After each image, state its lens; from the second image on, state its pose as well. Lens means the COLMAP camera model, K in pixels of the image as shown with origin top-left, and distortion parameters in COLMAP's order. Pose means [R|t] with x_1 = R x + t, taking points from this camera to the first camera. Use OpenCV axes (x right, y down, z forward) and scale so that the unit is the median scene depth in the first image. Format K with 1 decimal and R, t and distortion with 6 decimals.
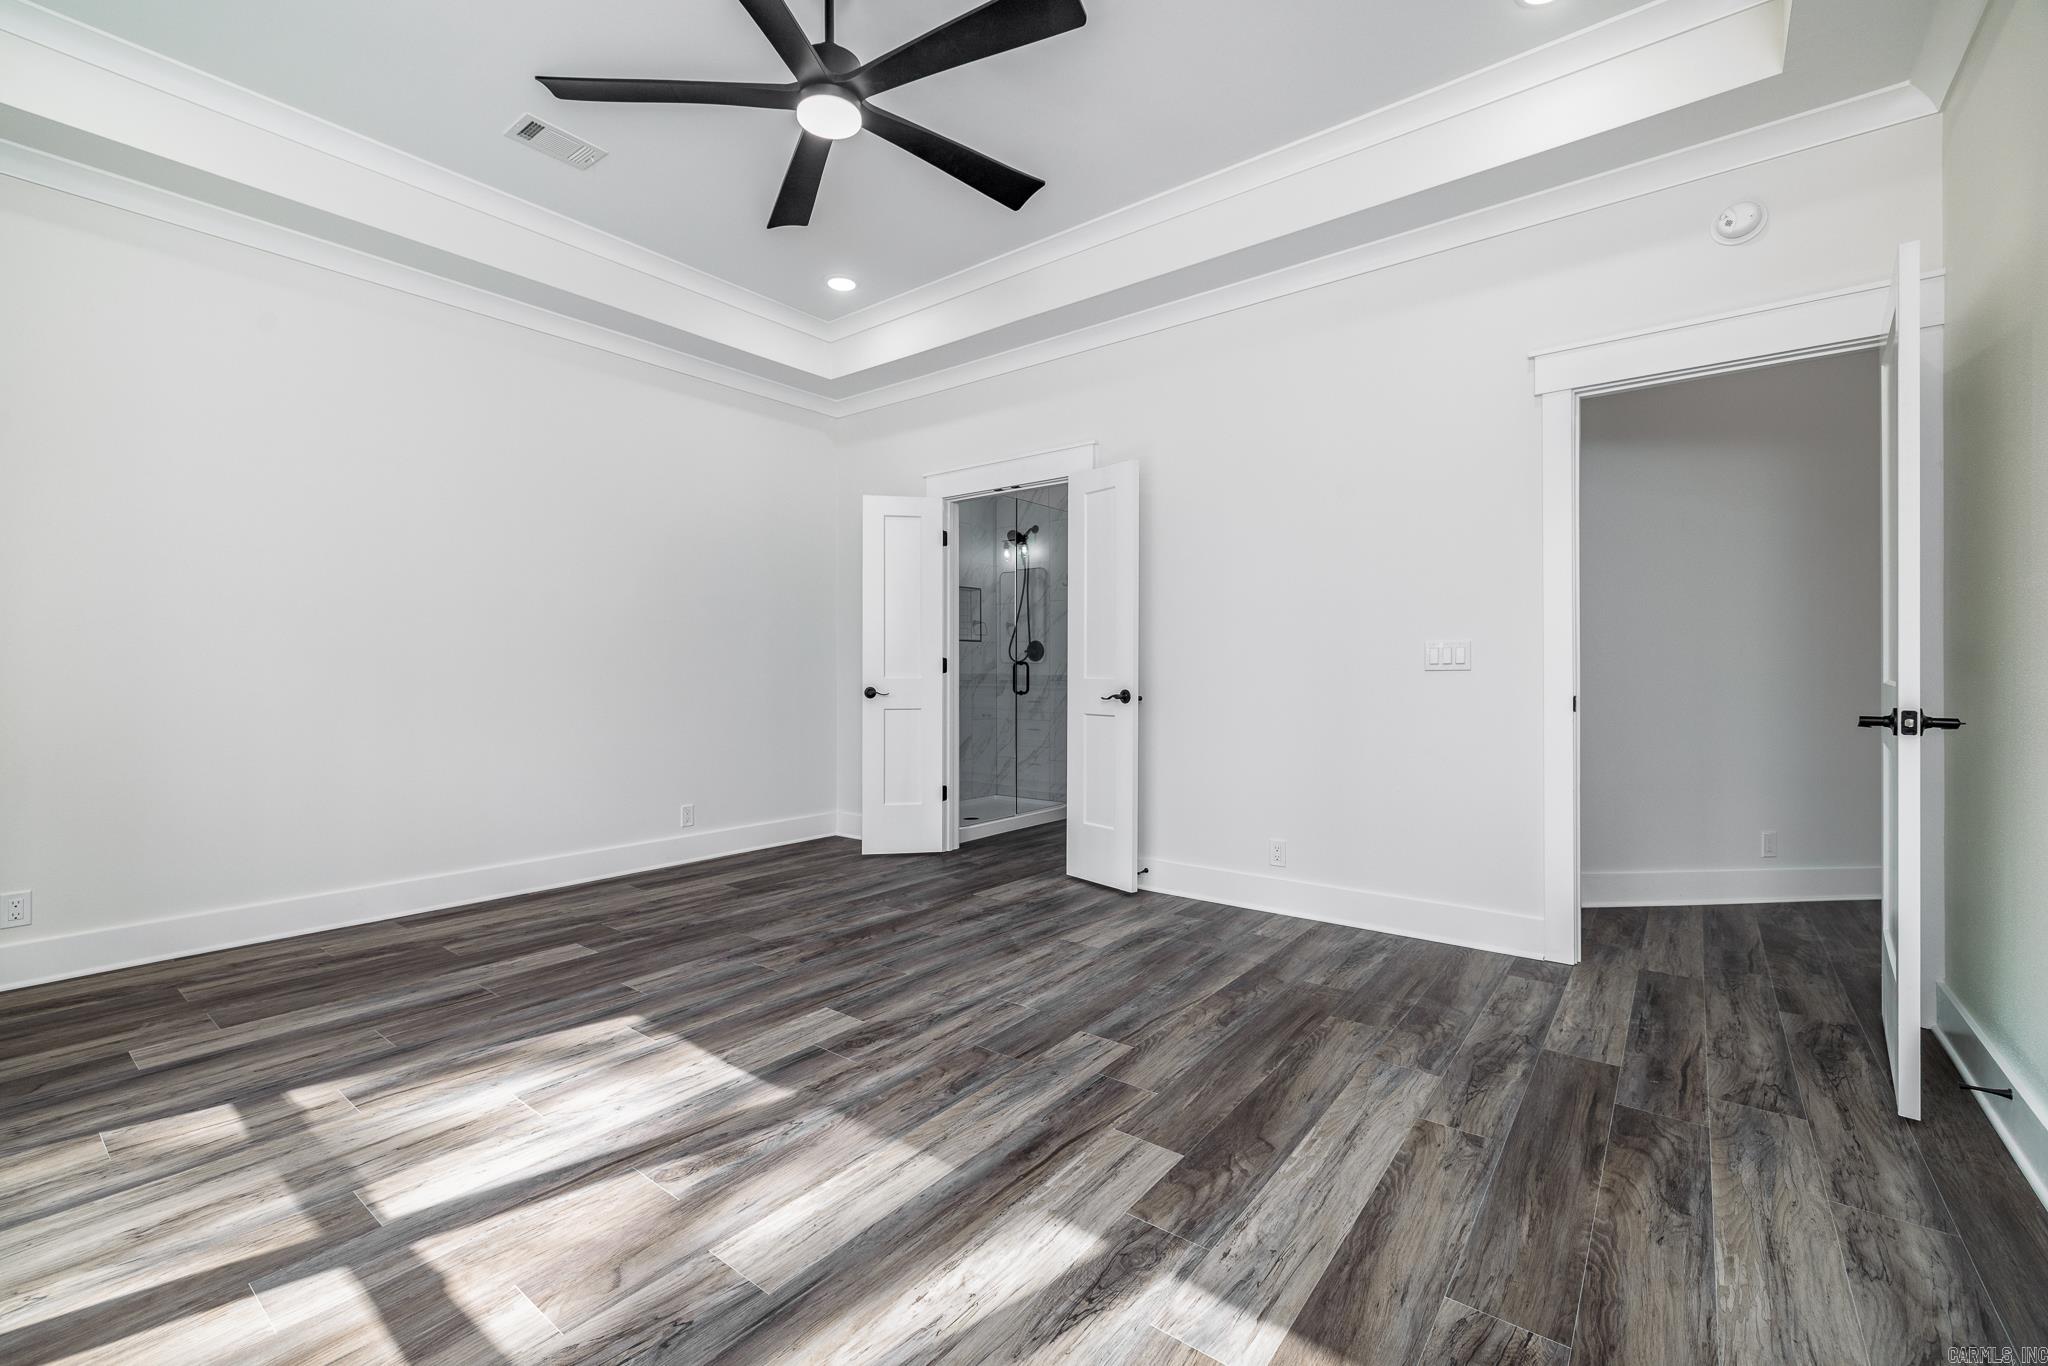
lens RADIAL K [[864.2, 0, 1008.1], [0, 864.2, 668.7], [0, 0, 1]] dist [-0.000012, 0.000013]
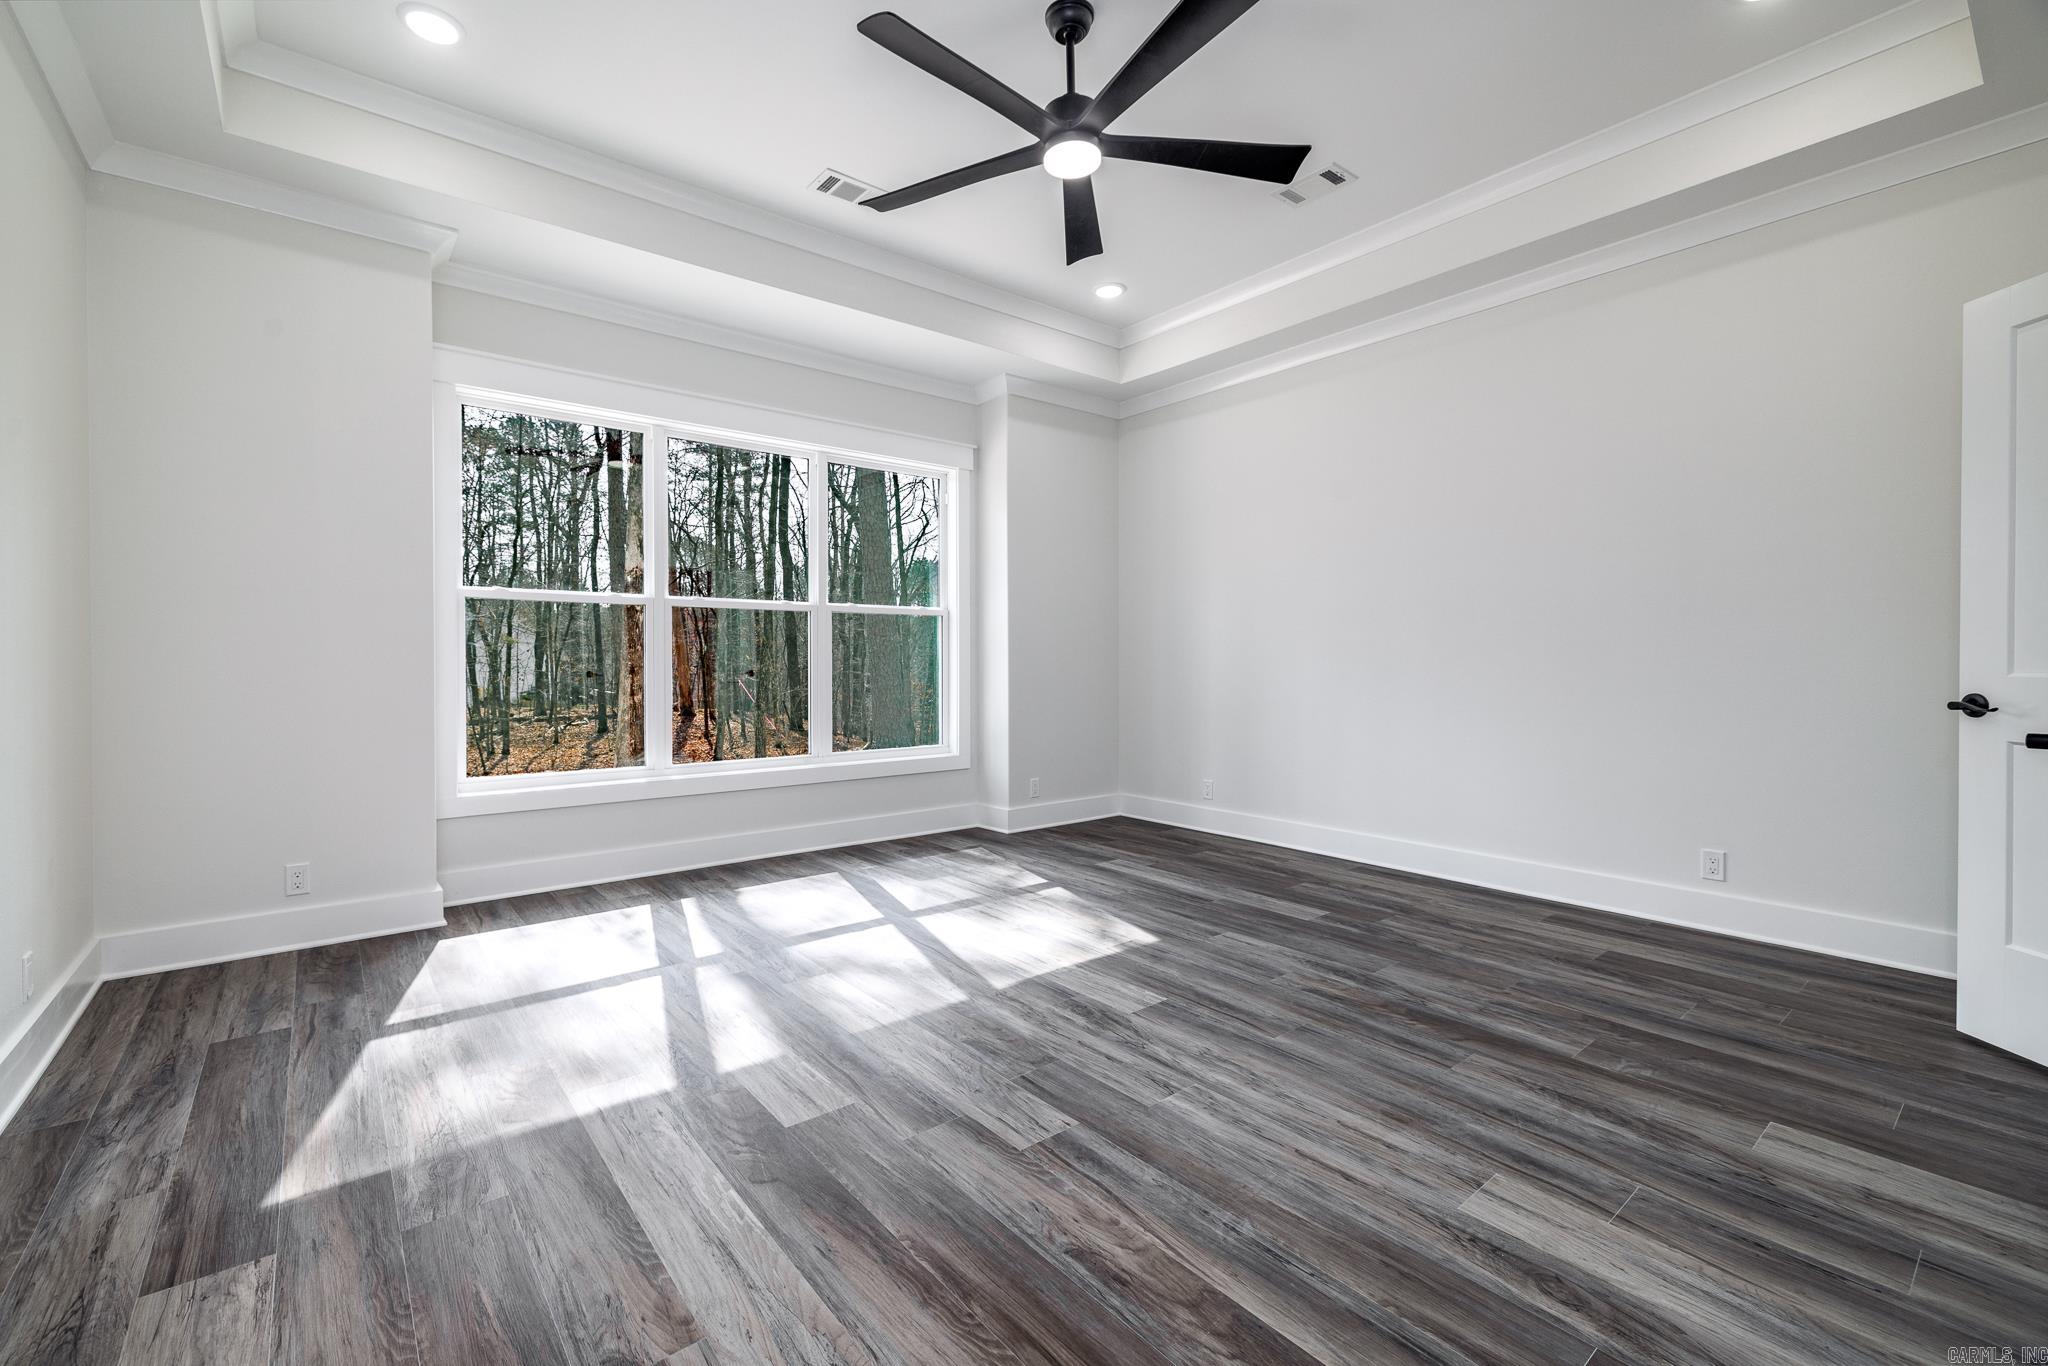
lens RADIAL K [[864.2, 0, 1008.1], [0, 864.2, 668.7], [0, 0, 1]] dist [-0.000012, 0.000013]
pose [[-0.226908, 0.009569, -0.973869, 0.842394], [0.003729, 0.999953, 0.008957, -0.003765], [0.973909, -0.001599, -0.226933, 1.088348]]
